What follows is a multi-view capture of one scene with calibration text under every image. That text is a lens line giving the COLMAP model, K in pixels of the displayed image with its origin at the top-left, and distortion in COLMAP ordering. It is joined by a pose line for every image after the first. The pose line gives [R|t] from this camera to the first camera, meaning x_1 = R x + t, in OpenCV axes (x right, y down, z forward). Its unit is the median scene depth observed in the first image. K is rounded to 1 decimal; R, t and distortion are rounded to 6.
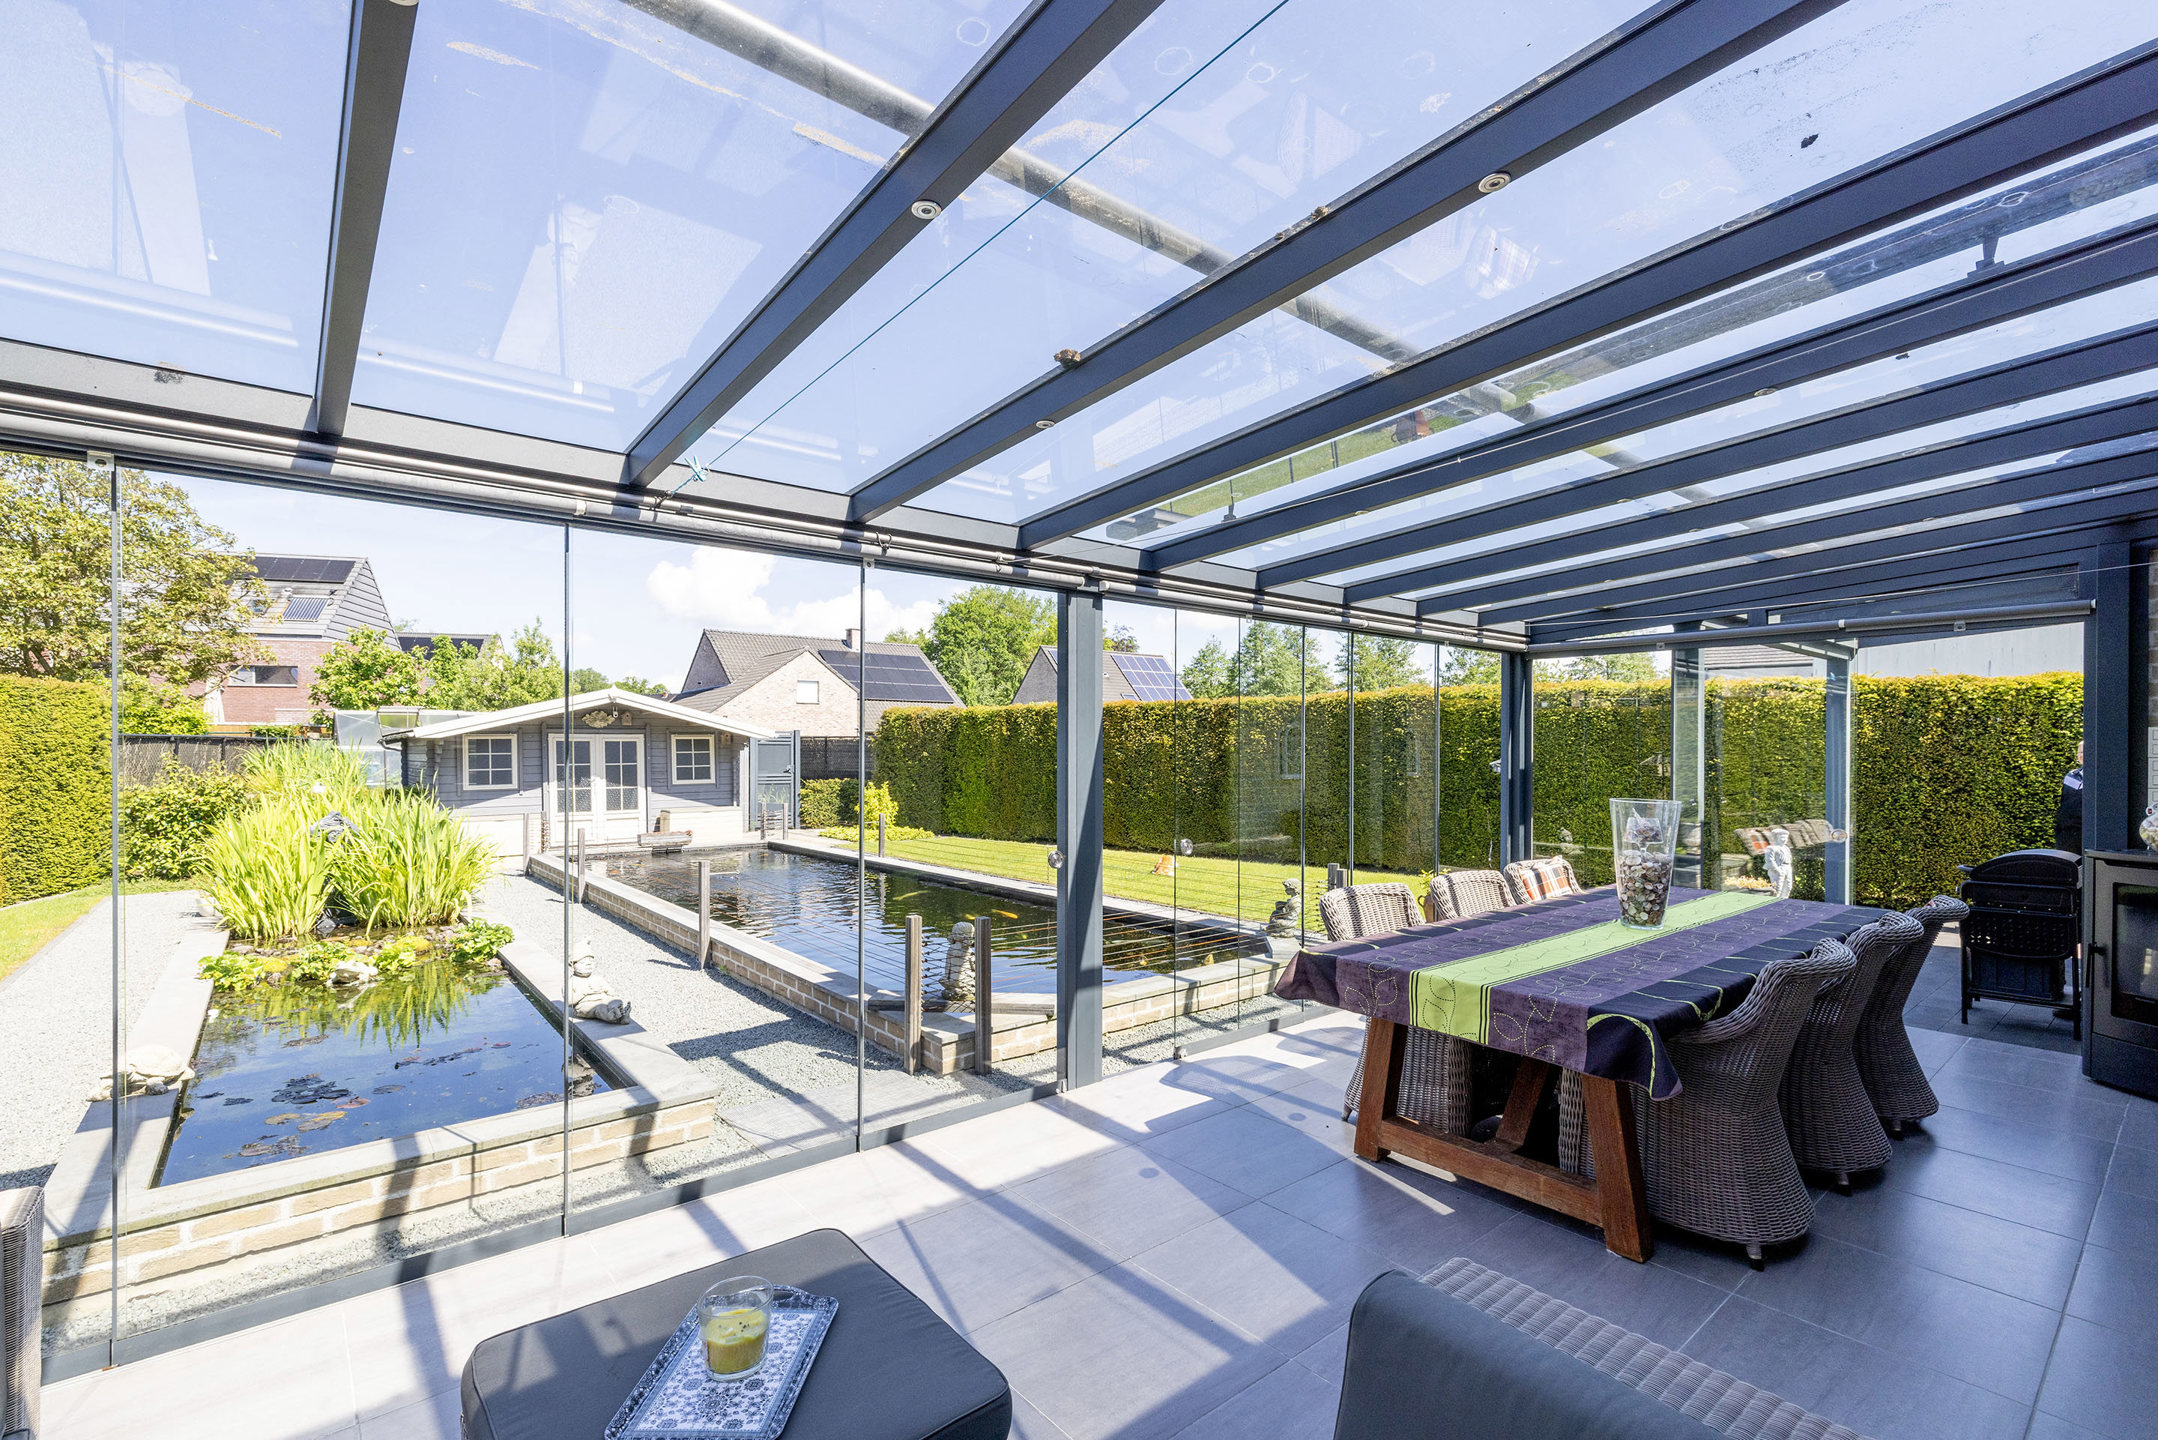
lens RADIAL K [[920.0, 0, 1063.6], [0, 920.0, 753.7], [0, 0, 1]] dist [0.000111, 0.001449]
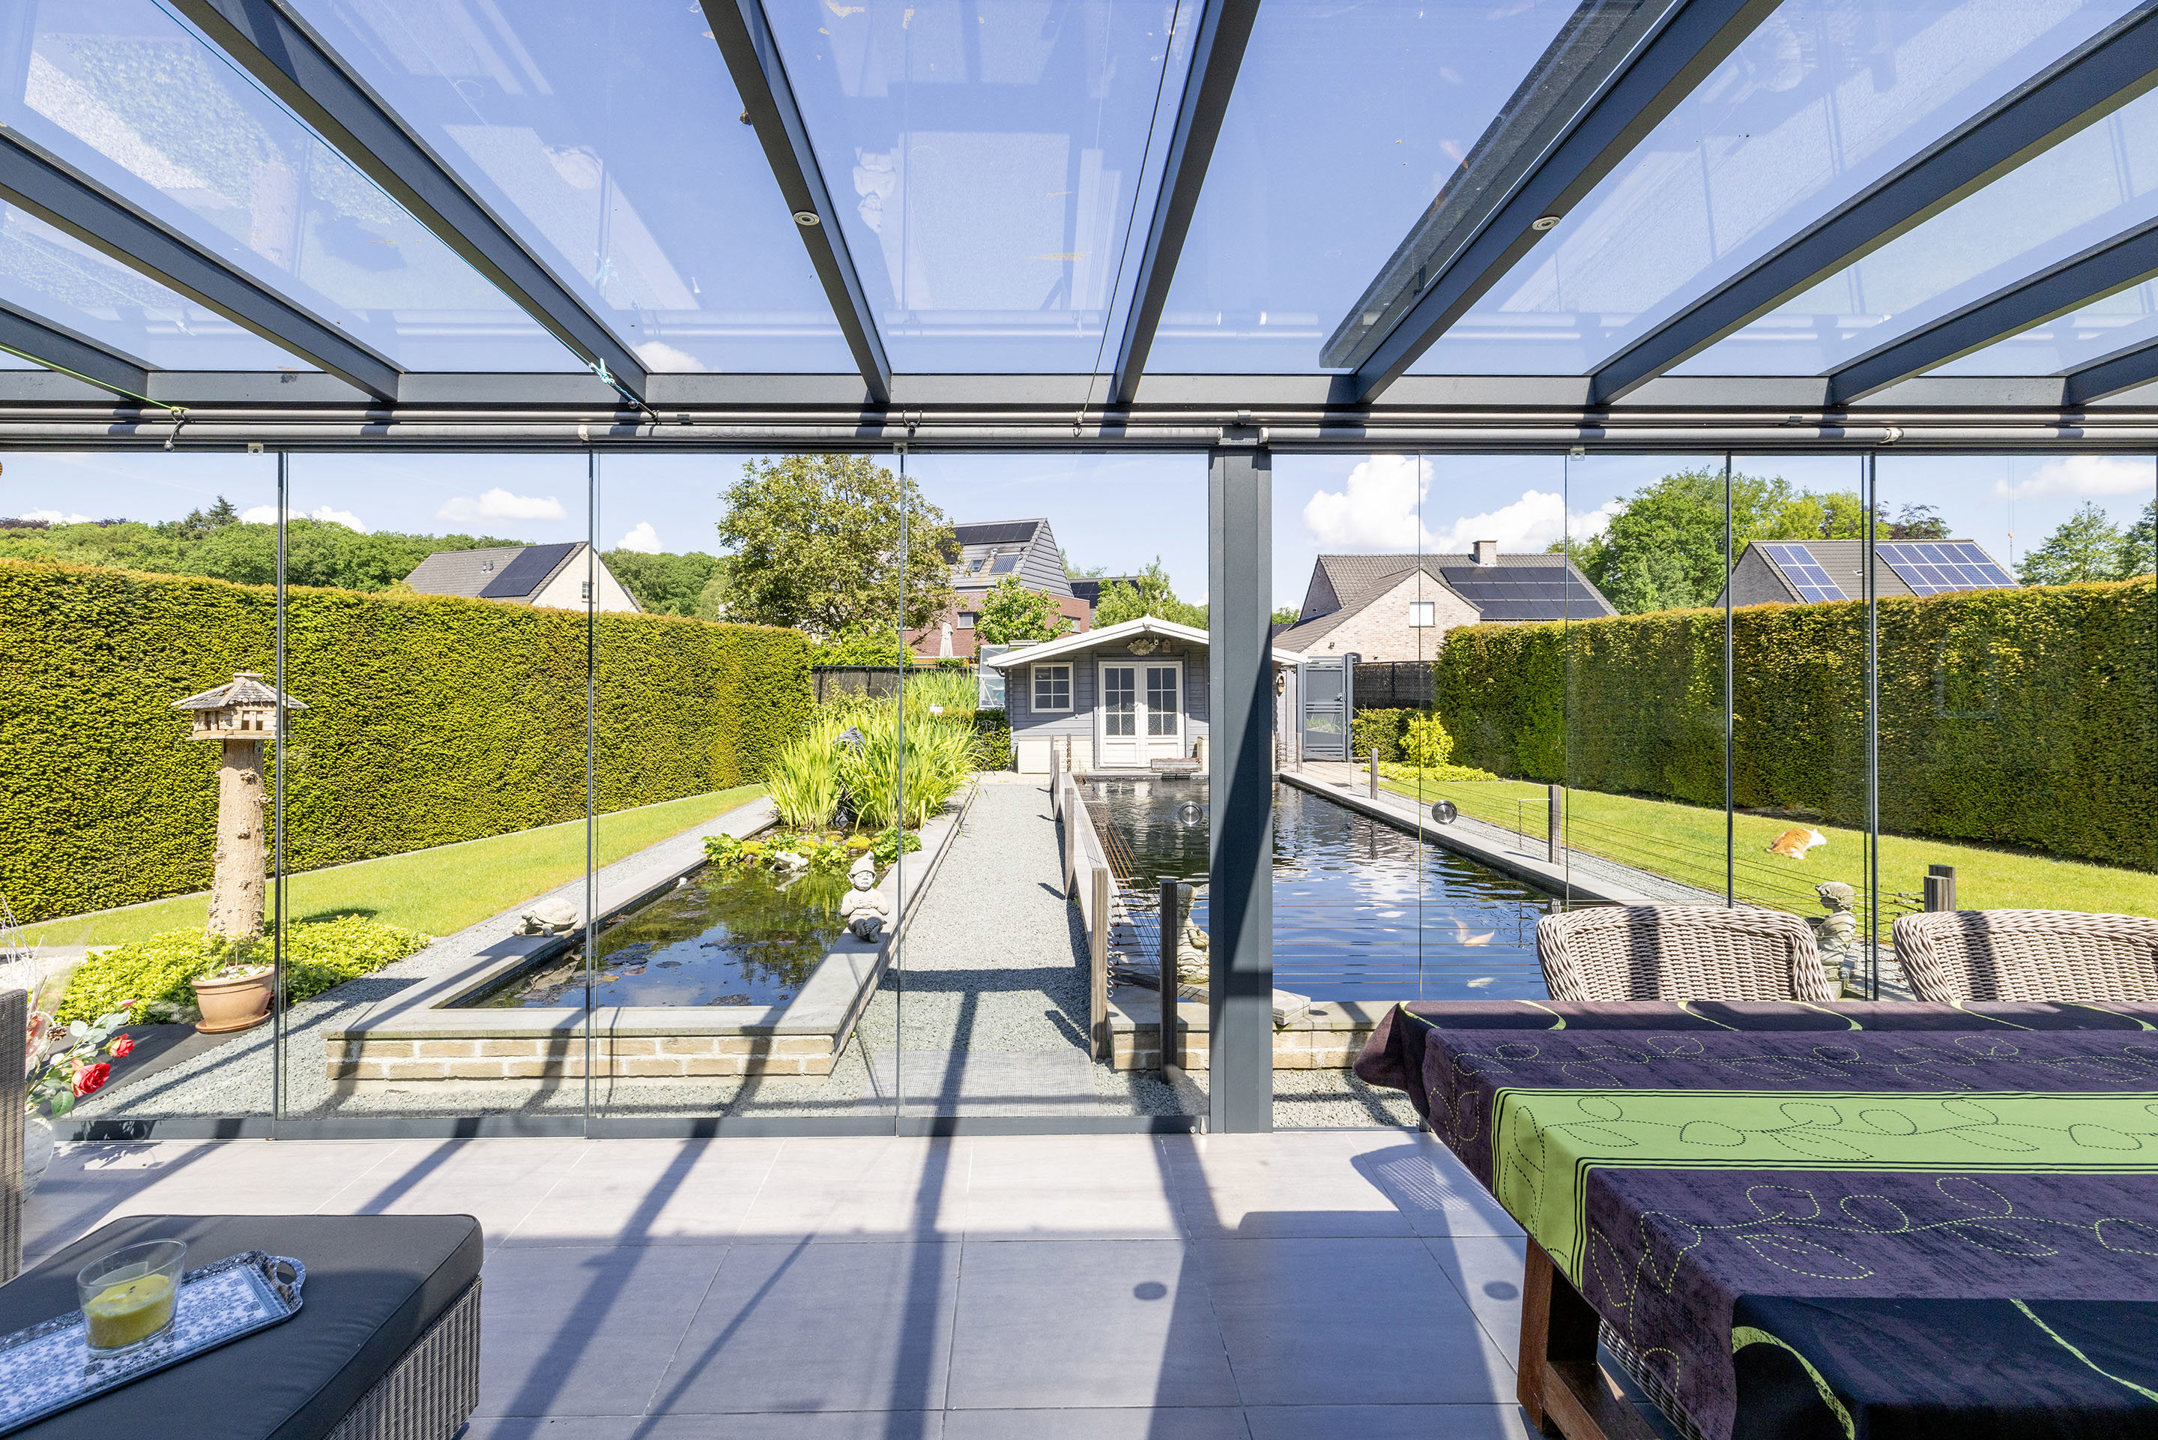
lens RADIAL K [[966.8, 0, 1065.1], [0, 966.8, 671.9], [0, 0, 1]] dist [0.002412, 0.000228]
pose [[0.793620, -0.006831, -0.608375, 0.133762], [0.000458, 0.999943, -0.010630, 0.003157], [0.608413, 0.008158, 0.793578, 0.111542]]
